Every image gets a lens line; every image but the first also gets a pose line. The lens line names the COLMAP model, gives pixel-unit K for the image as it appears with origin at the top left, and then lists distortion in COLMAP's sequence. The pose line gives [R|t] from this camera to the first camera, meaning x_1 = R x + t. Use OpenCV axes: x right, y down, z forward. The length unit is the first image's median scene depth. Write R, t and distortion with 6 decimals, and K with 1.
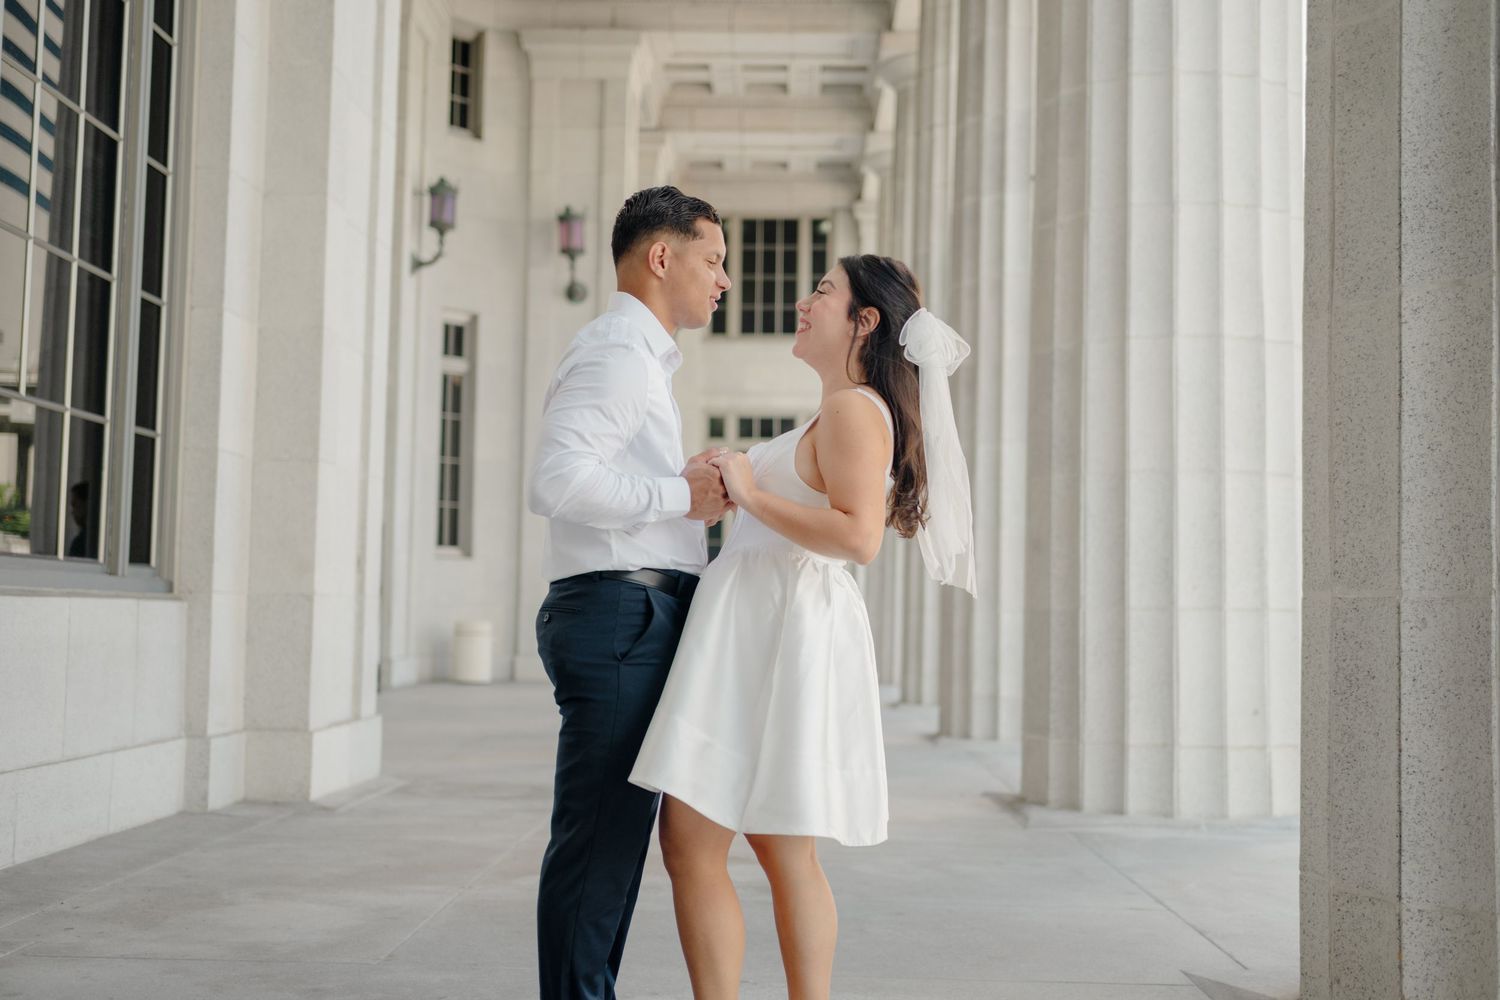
lens RADIAL K [[1737.3, 0, 750.0], [0, 1737.3, 500.0], [0, 0, 1]] dist [0.007984, 0.021570]
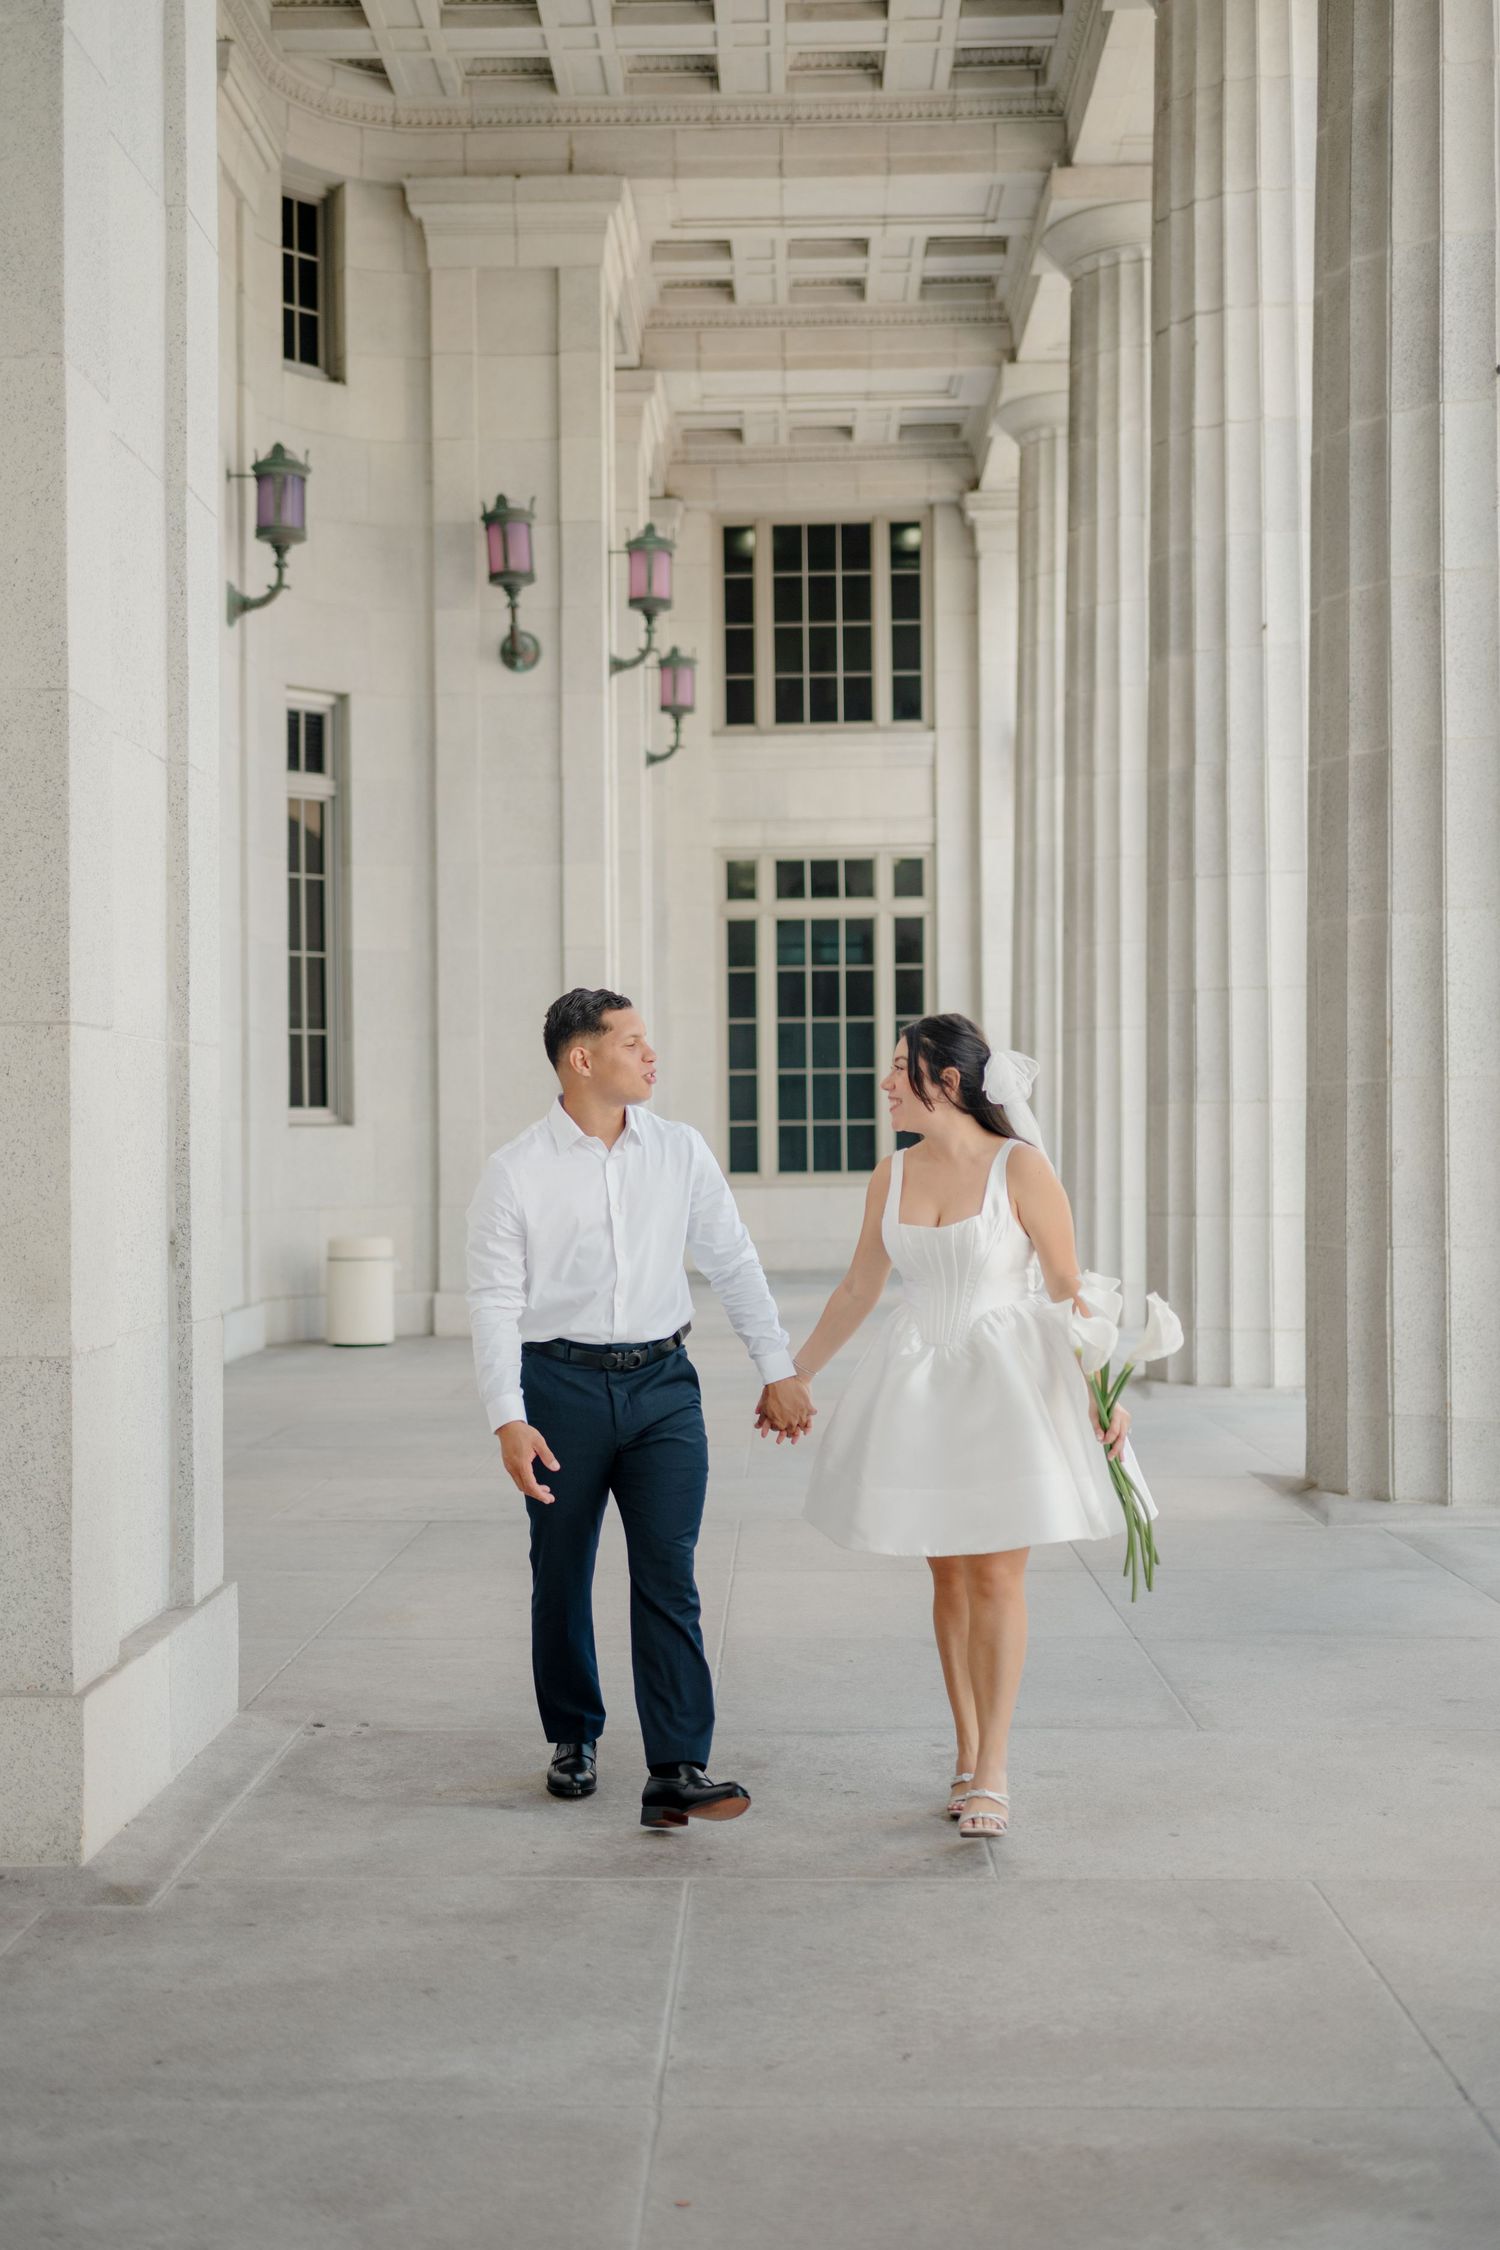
lens RADIAL K [[2610.0, 0, 750.0], [0, 2610.0, 1125.0], [0, 0, 1]] dist [0.004501, 0.021121]
pose [[0.999618, -0.026953, 0.006091, -0.097088], [0.026576, 0.998118, 0.055264, -0.029415], [-0.007569, -0.055081, 0.998453, 0.401836]]
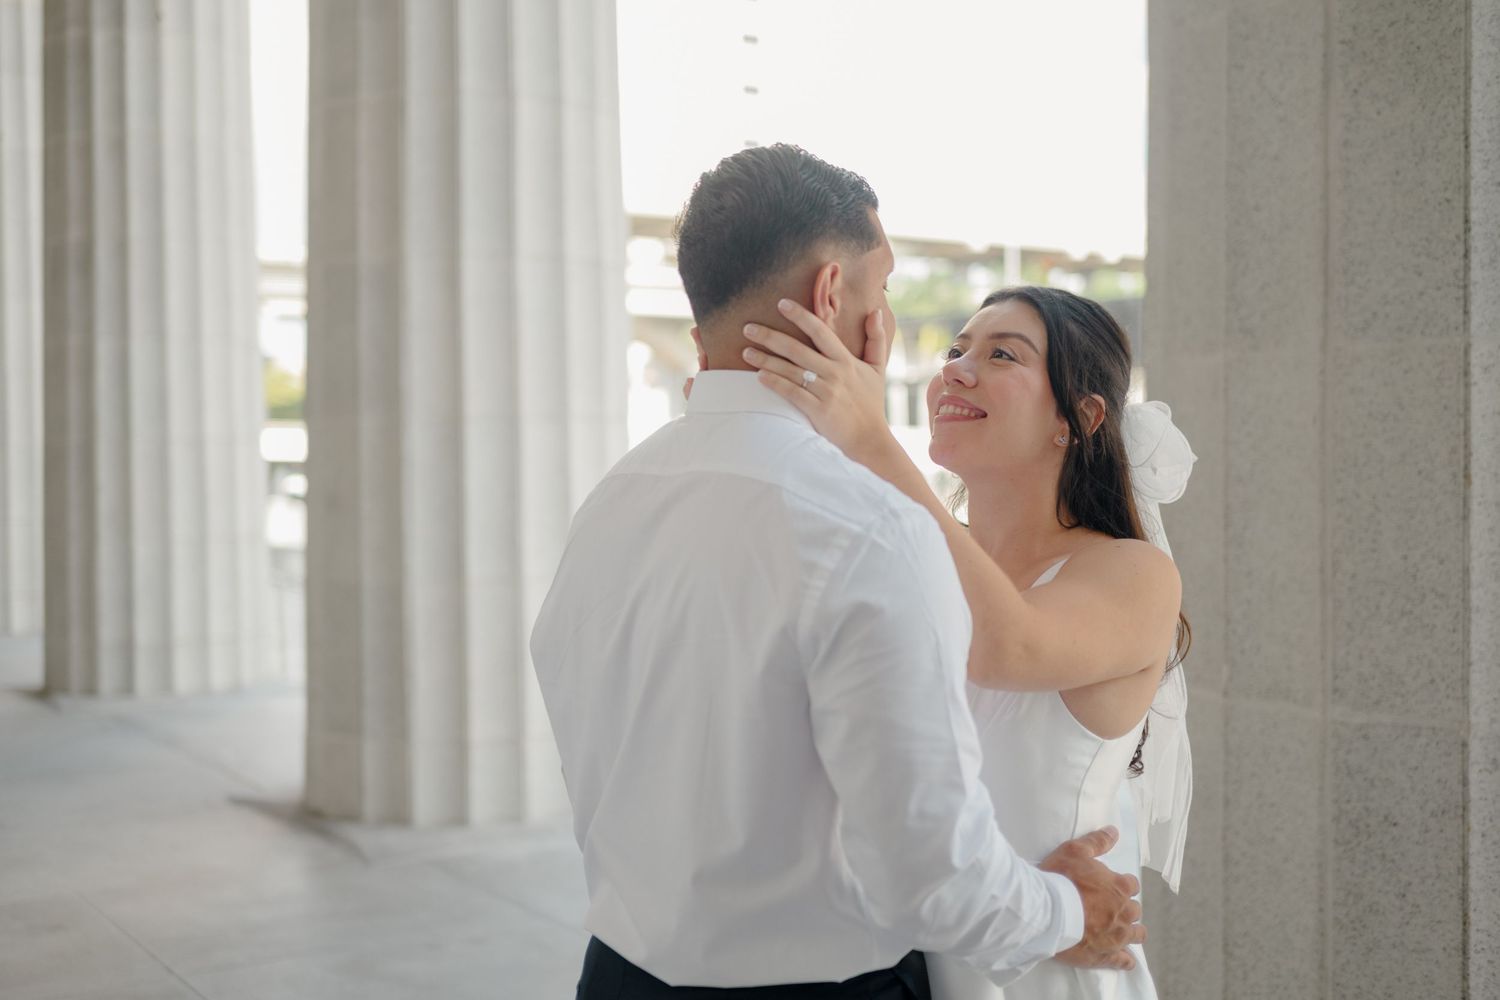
lens RADIAL K [[1737.3, 0, 750.0], [0, 1737.3, 500.0], [0, 0, 1]] dist [0.007984, 0.021570]
pose [[0.815144, -0.038778, 0.577958, -0.153639], [-0.013281, 0.996243, 0.085575, -0.050181], [-0.579105, -0.077432, 0.811567, 0.244608]]
